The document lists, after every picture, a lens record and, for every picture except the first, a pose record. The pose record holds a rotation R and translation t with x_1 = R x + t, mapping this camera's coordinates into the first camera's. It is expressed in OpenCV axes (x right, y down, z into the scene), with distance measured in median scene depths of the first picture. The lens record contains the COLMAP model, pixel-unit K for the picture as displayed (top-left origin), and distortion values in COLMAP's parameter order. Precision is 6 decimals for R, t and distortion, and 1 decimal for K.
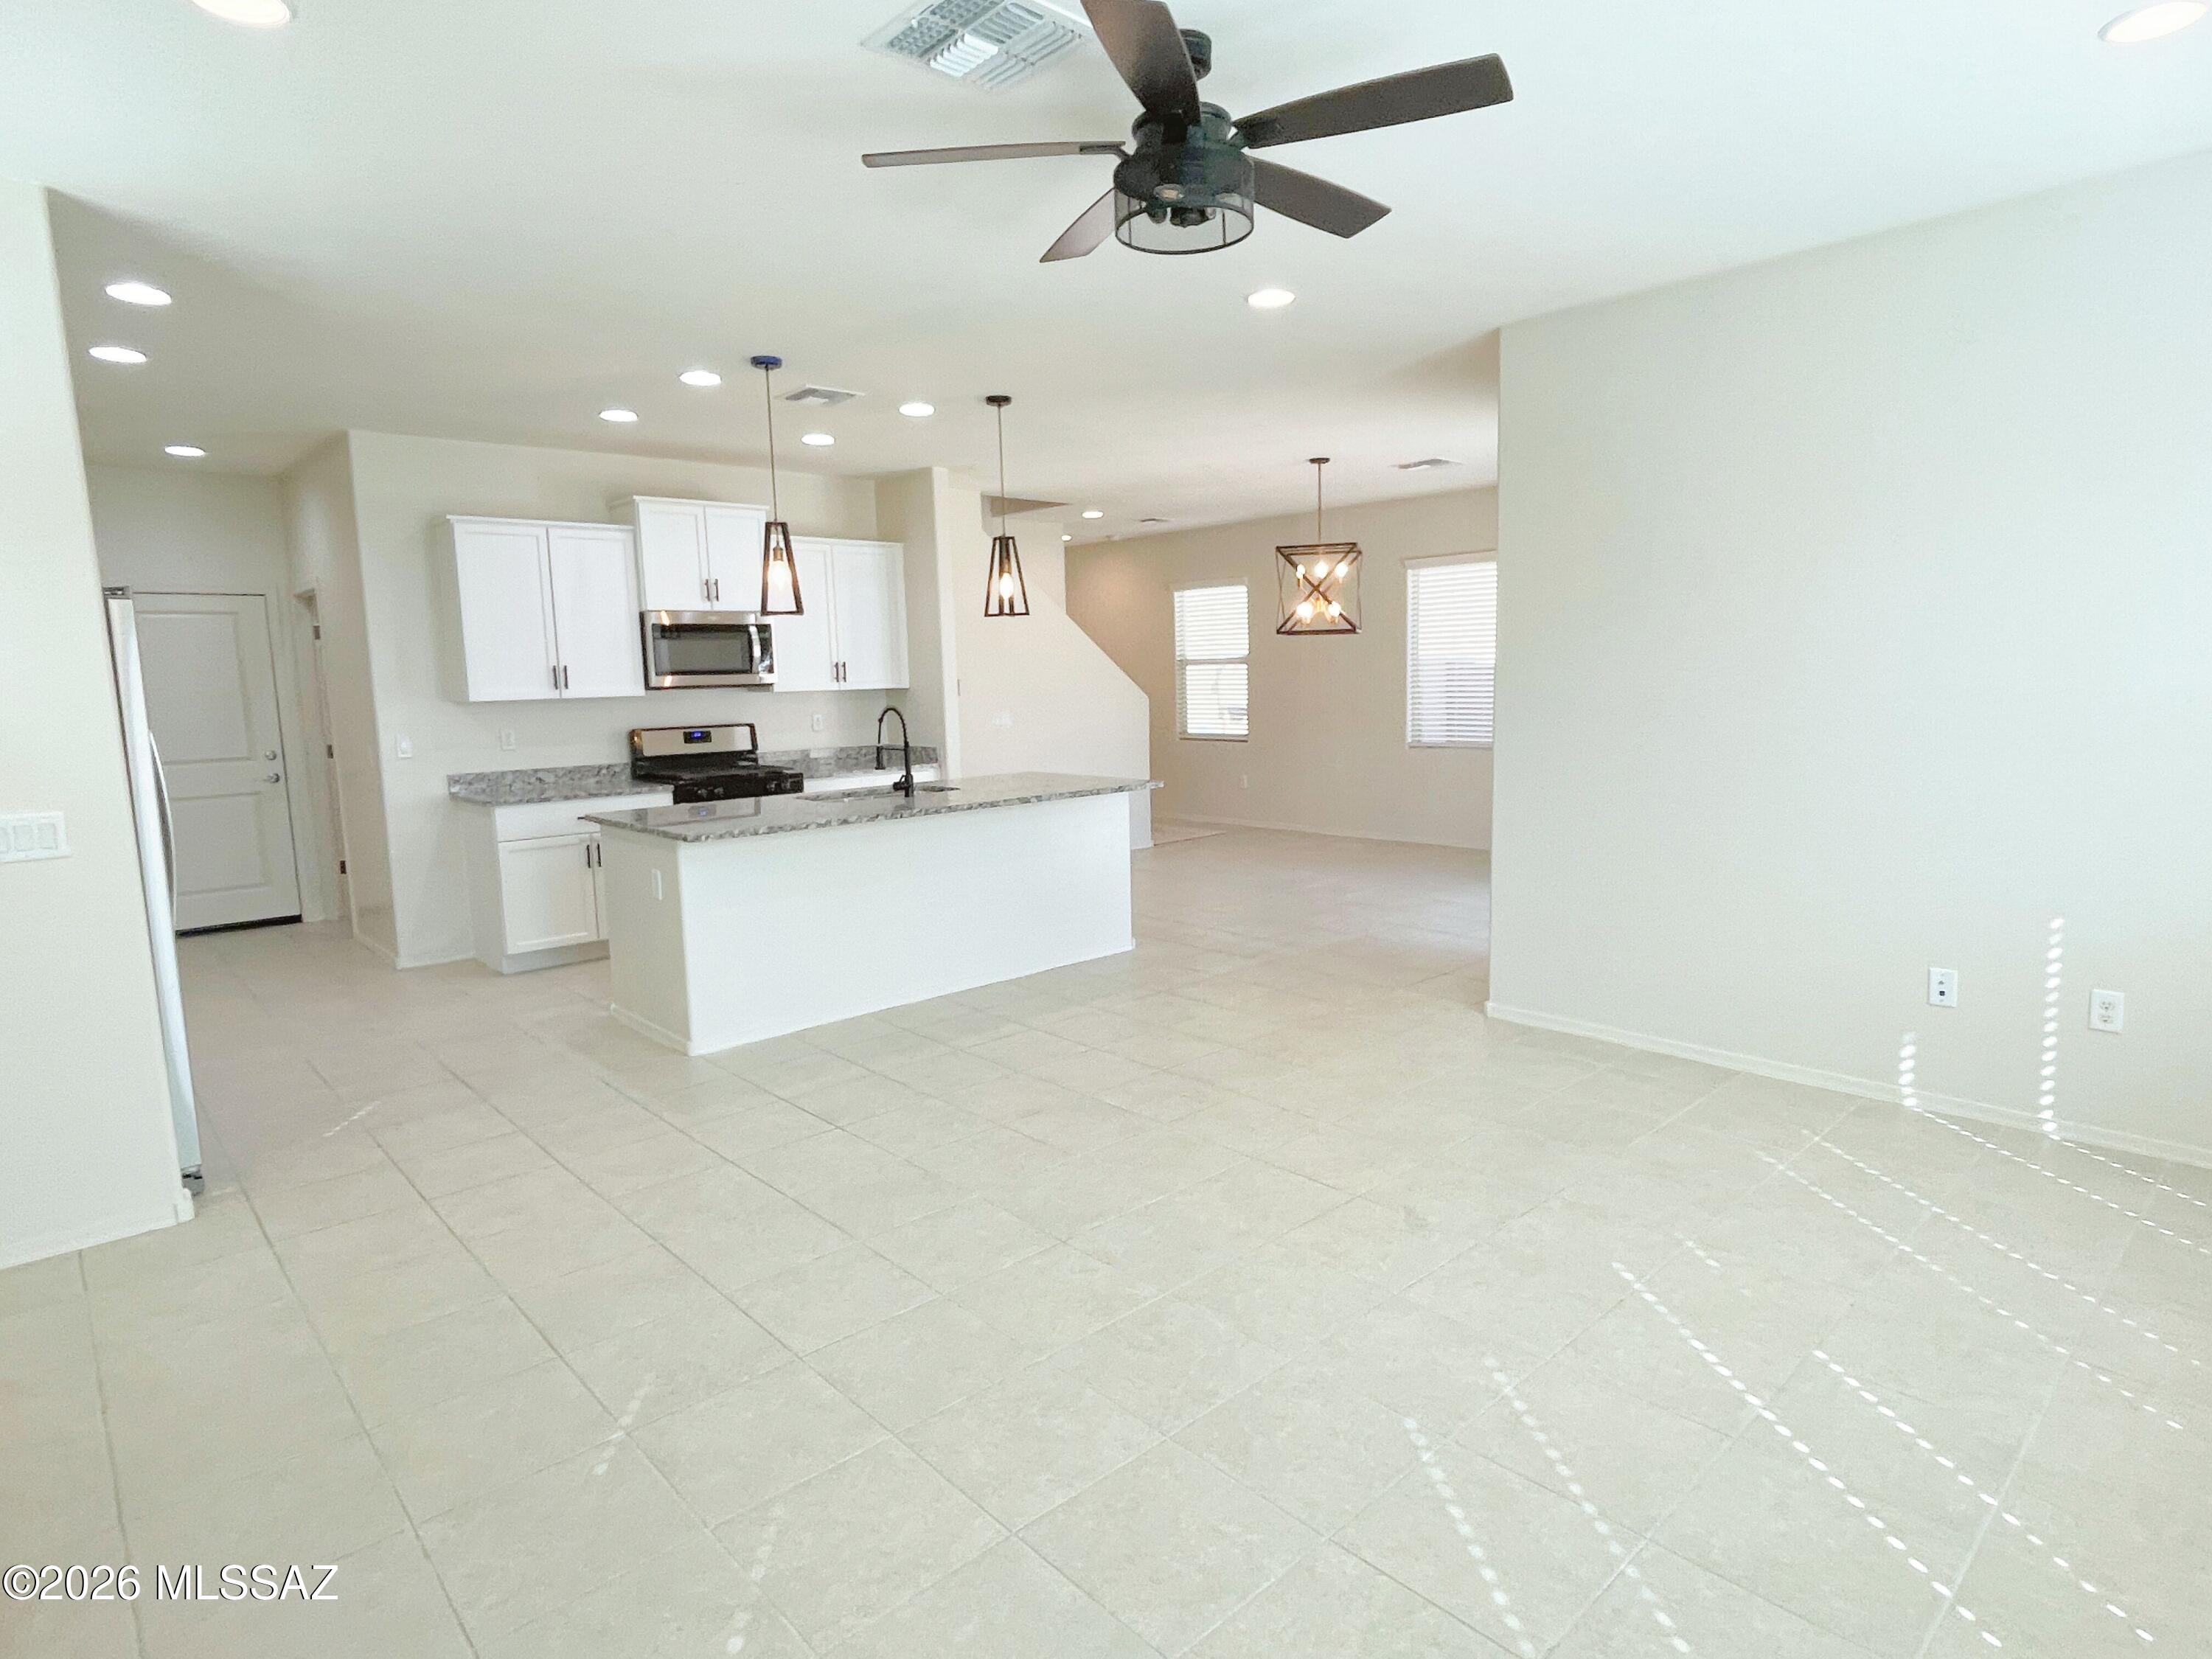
lens RADIAL K [[1183.6, 0, 1114.9], [0, 1183.6, 828.4], [0, 0, 1]] dist [-0.018912, -0.000732]
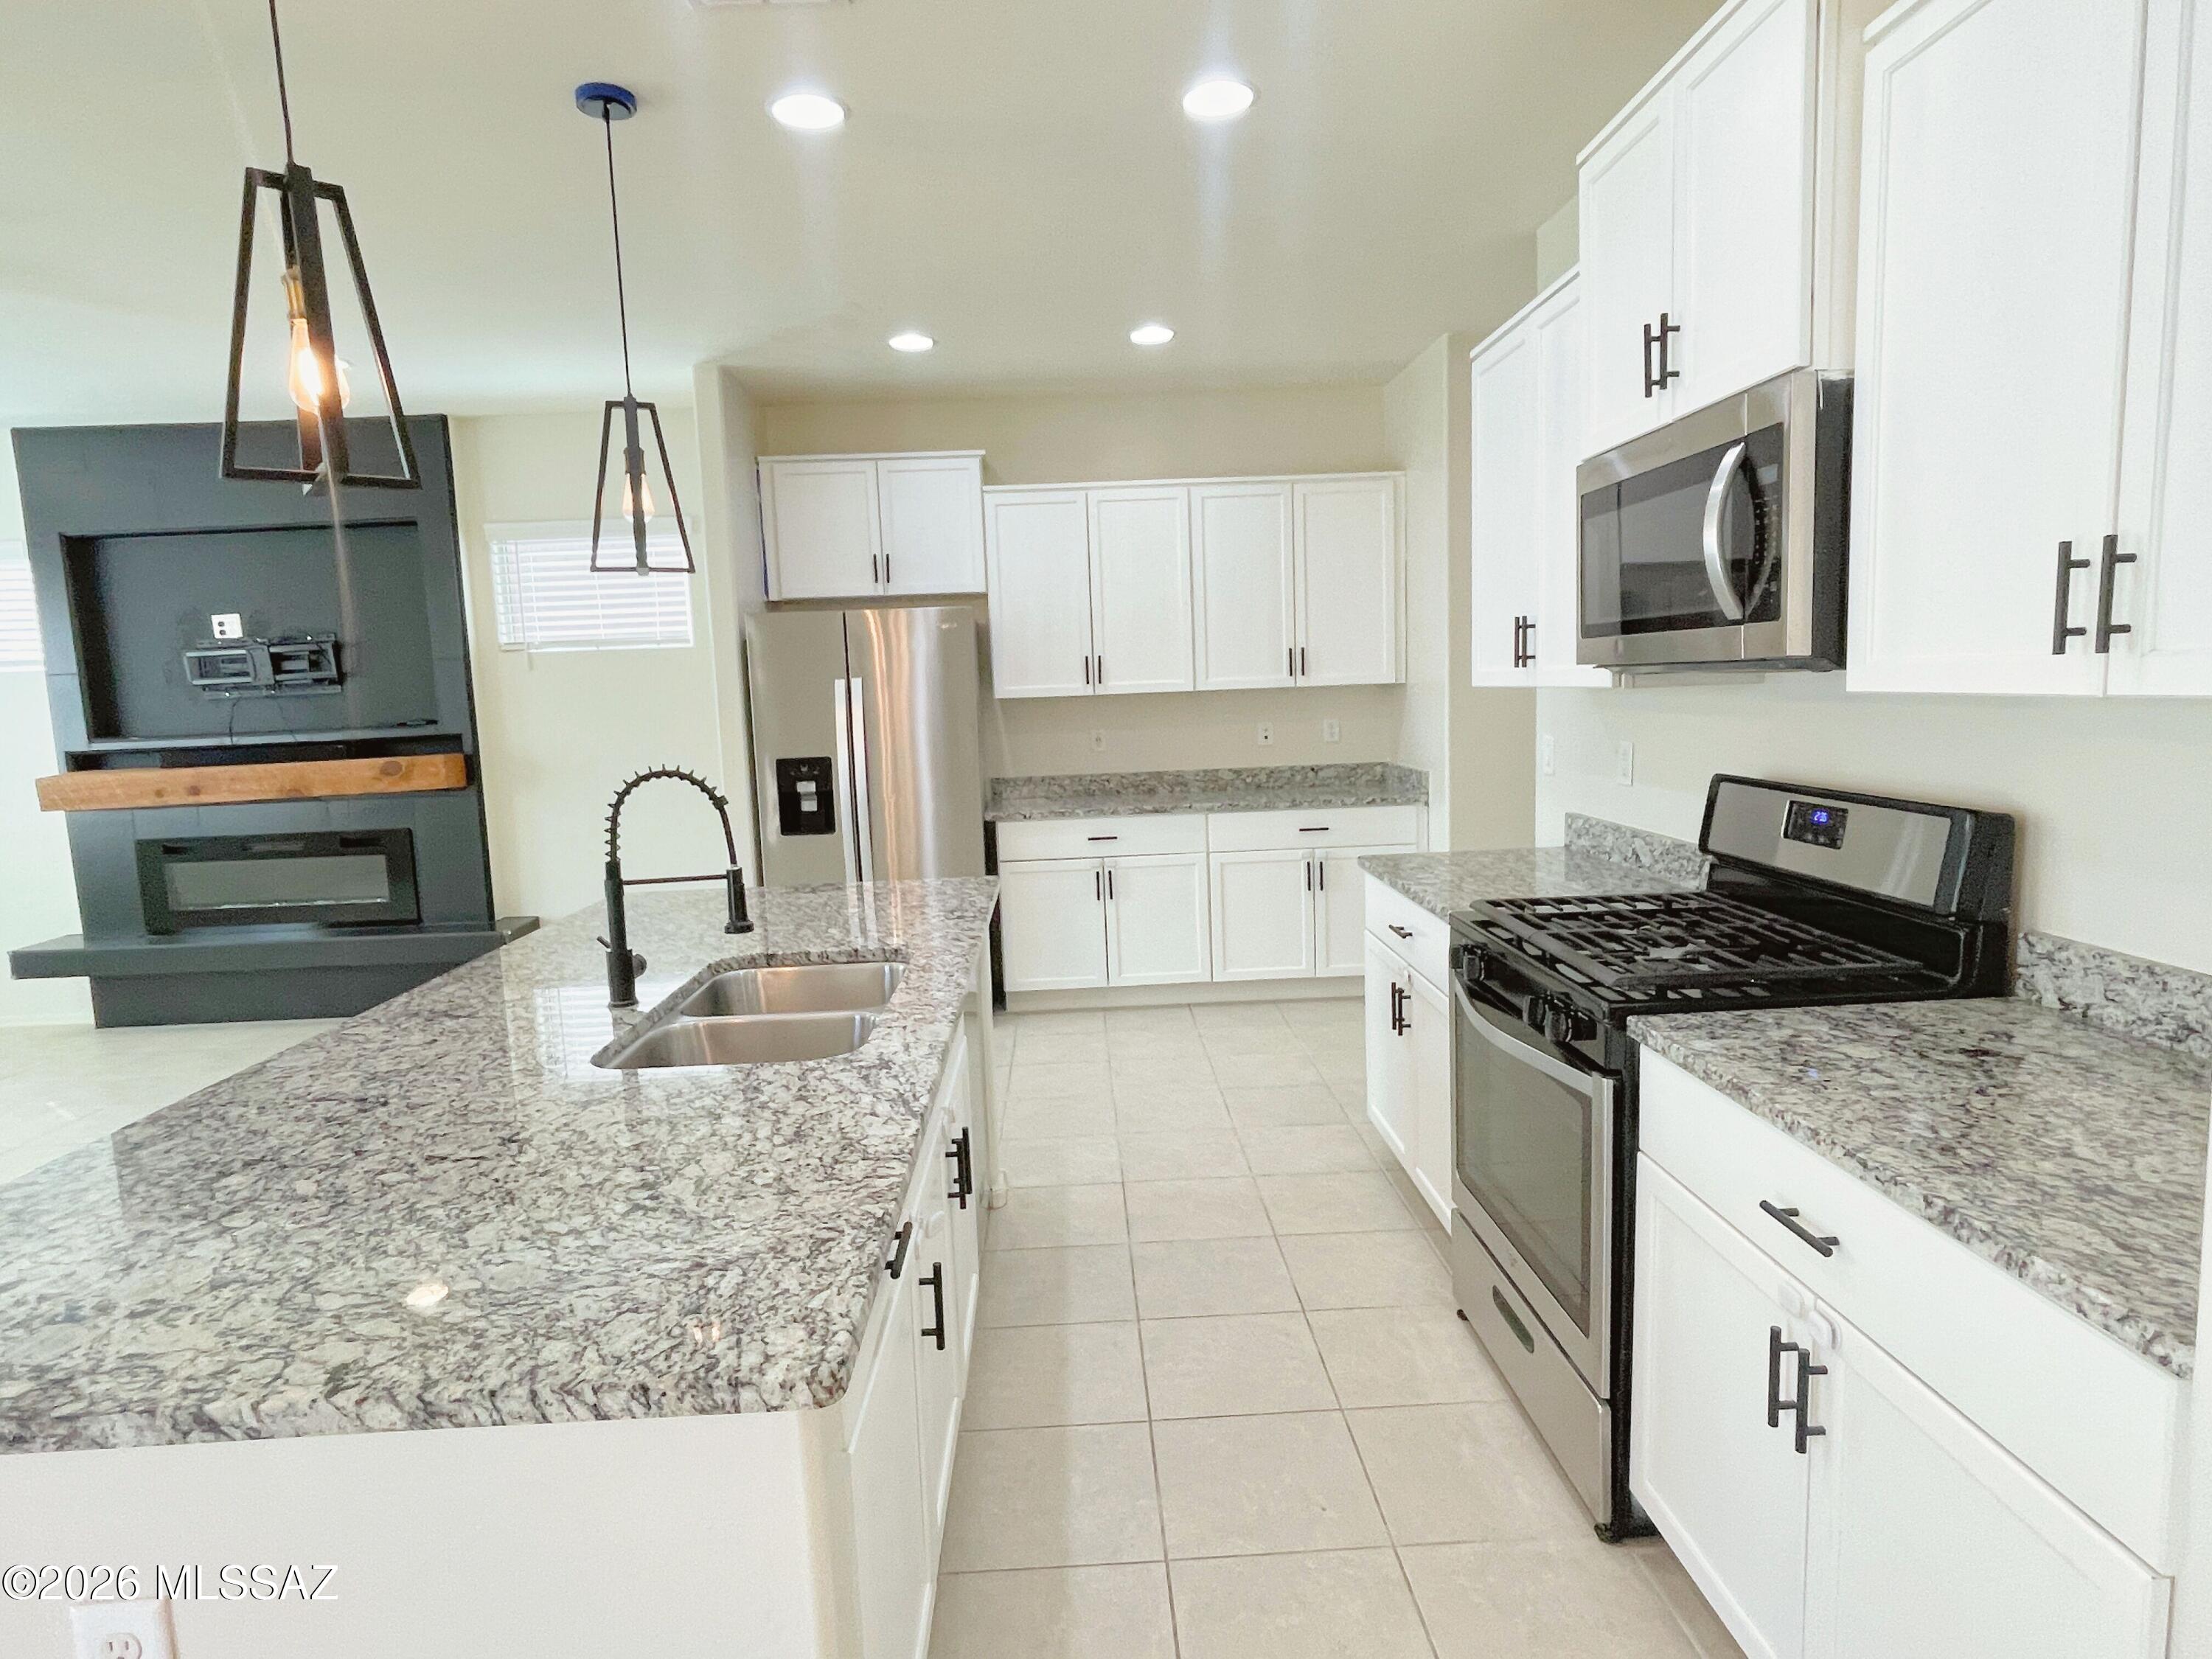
lens RADIAL K [[1203.3, 0, 1103.6], [0, 1203.3, 821.3], [0, 0, 1]] dist [-0.005077, -0.001275]
pose [[-0.656579, 0.137260, -0.741663, 0.003300], [-0.044441, 0.974554, 0.219704, -0.153088], [0.752947, 0.177213, -0.633771, 1.166007]]
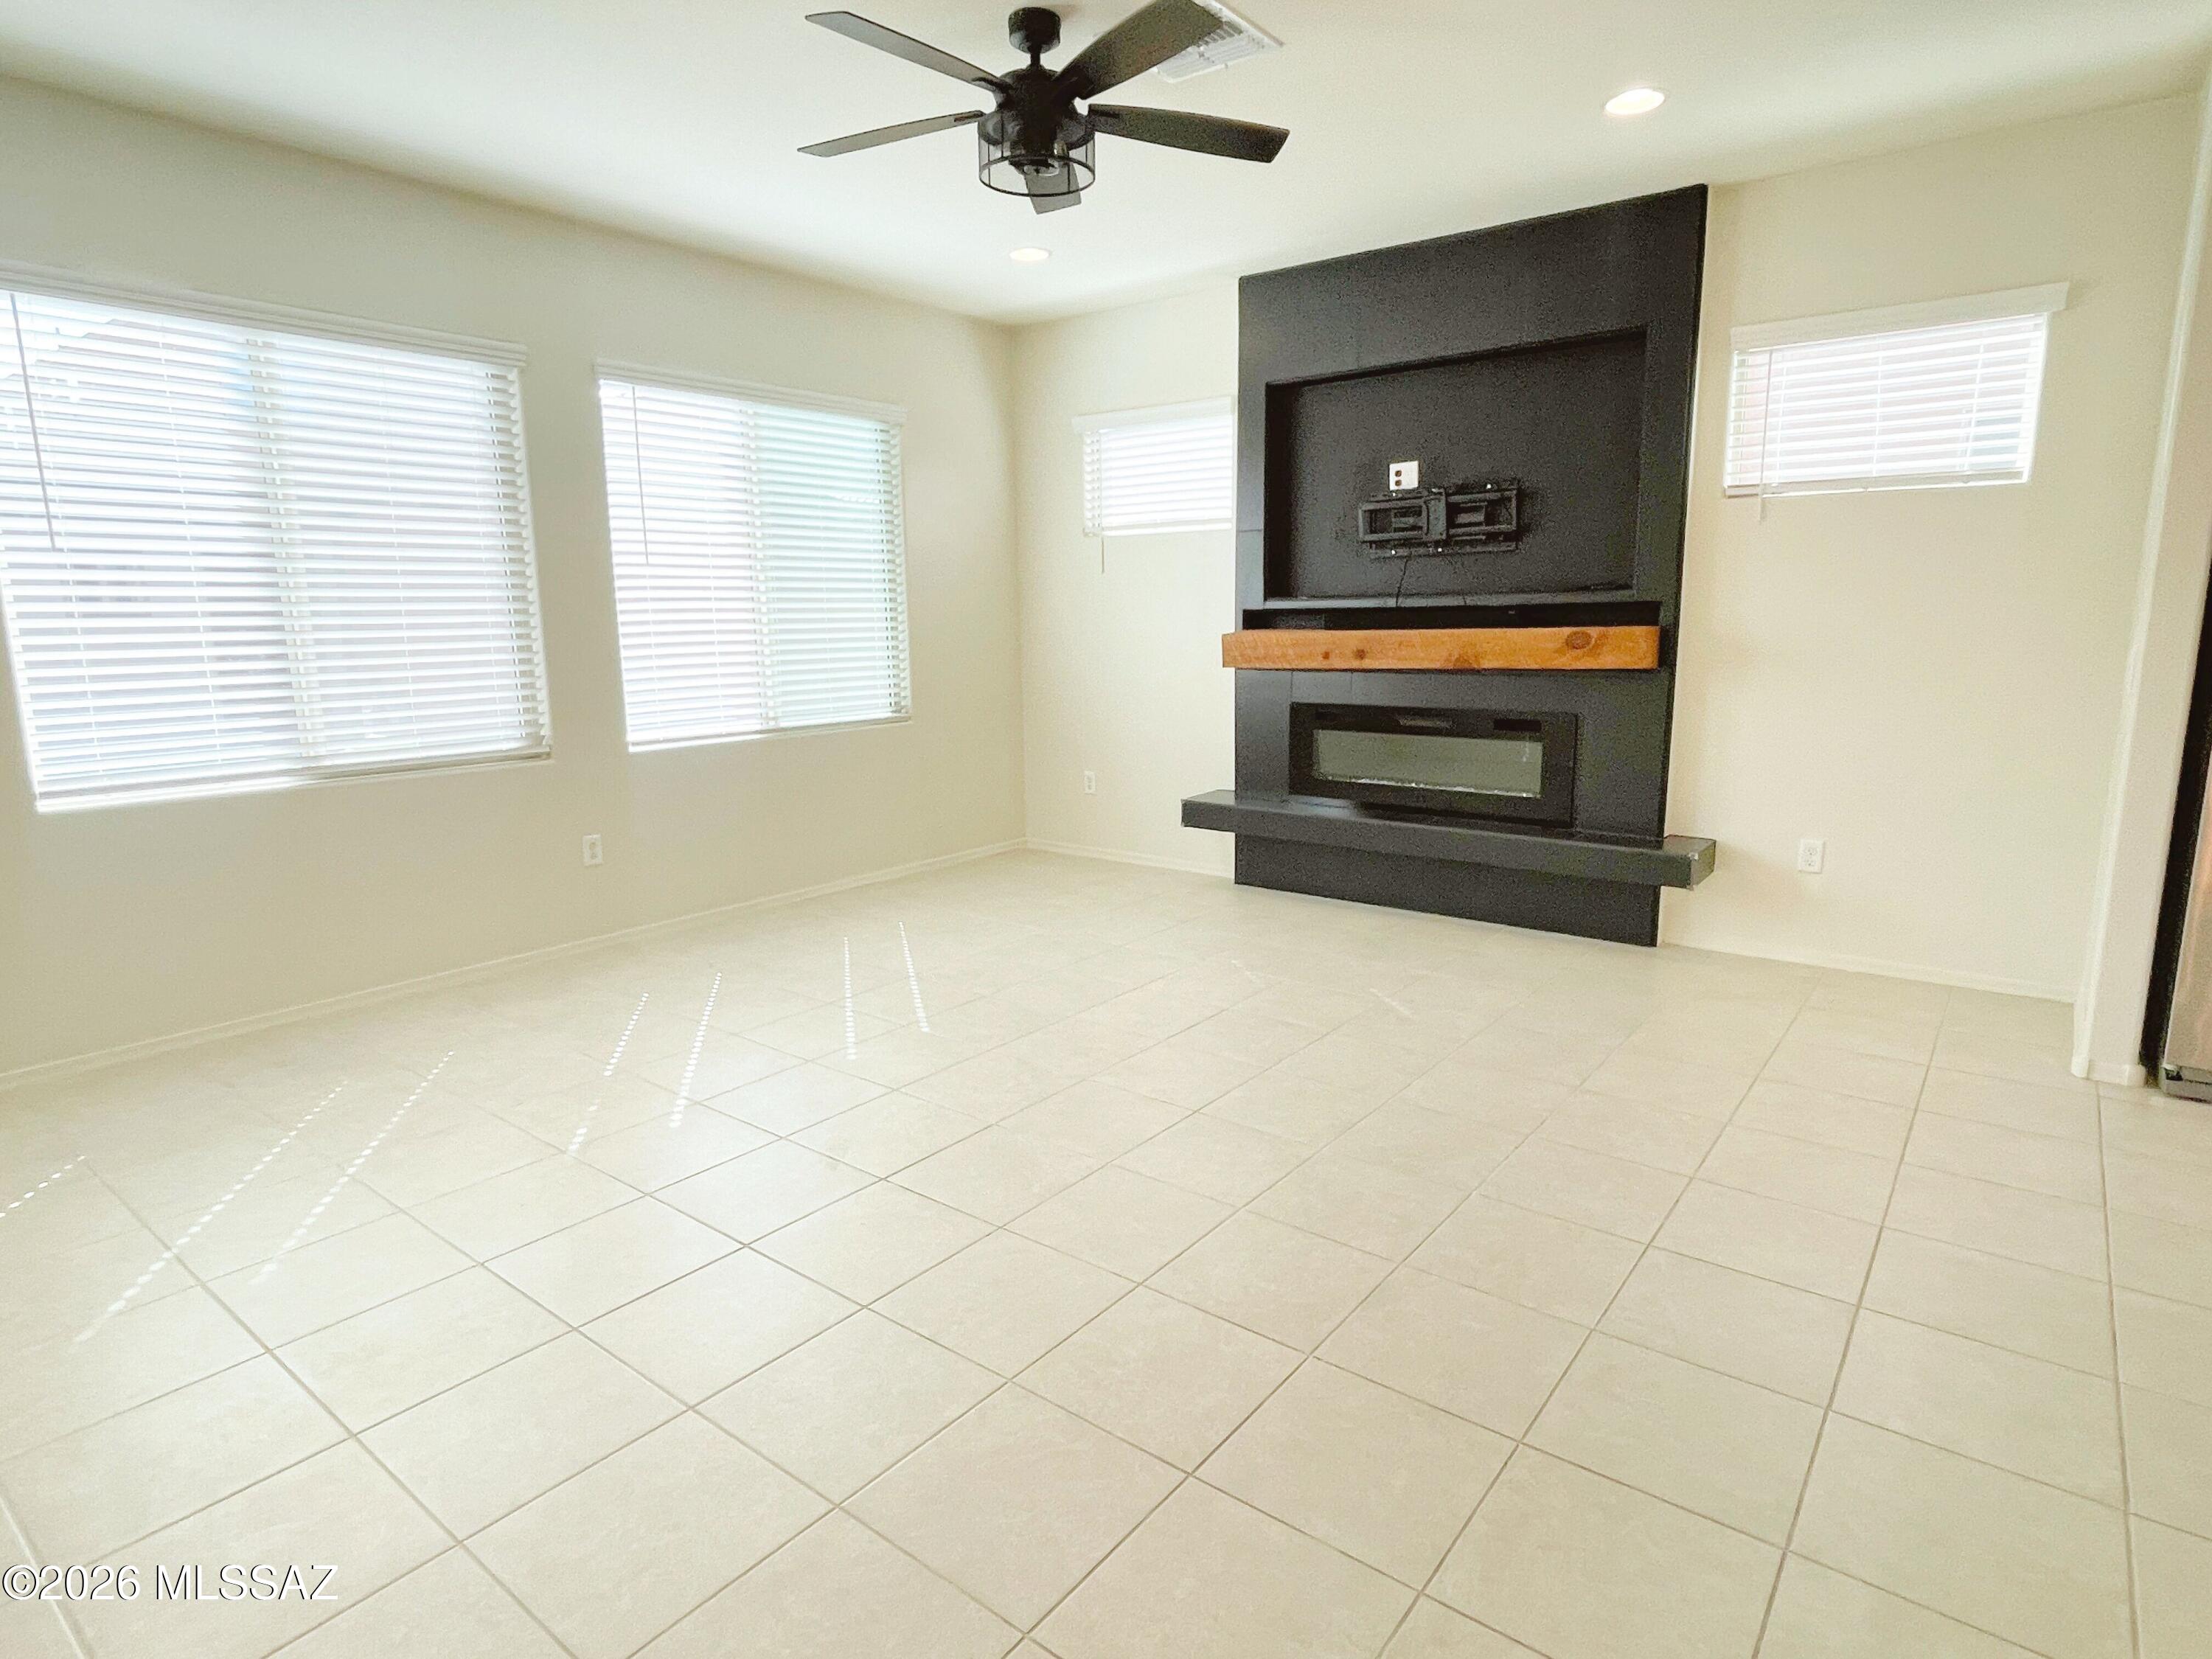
lens RADIAL K [[1197.7, 0, 1113.0], [0, 1197.7, 825.9], [0, 0, 1]] dist [-0.001916, -0.001053]
pose [[-0.987052, 0.063223, -0.147416, 0.077542], [0.015068, 0.951529, 0.307190, -0.097719], [0.159692, 0.300992, -0.940161, 0.896803]]
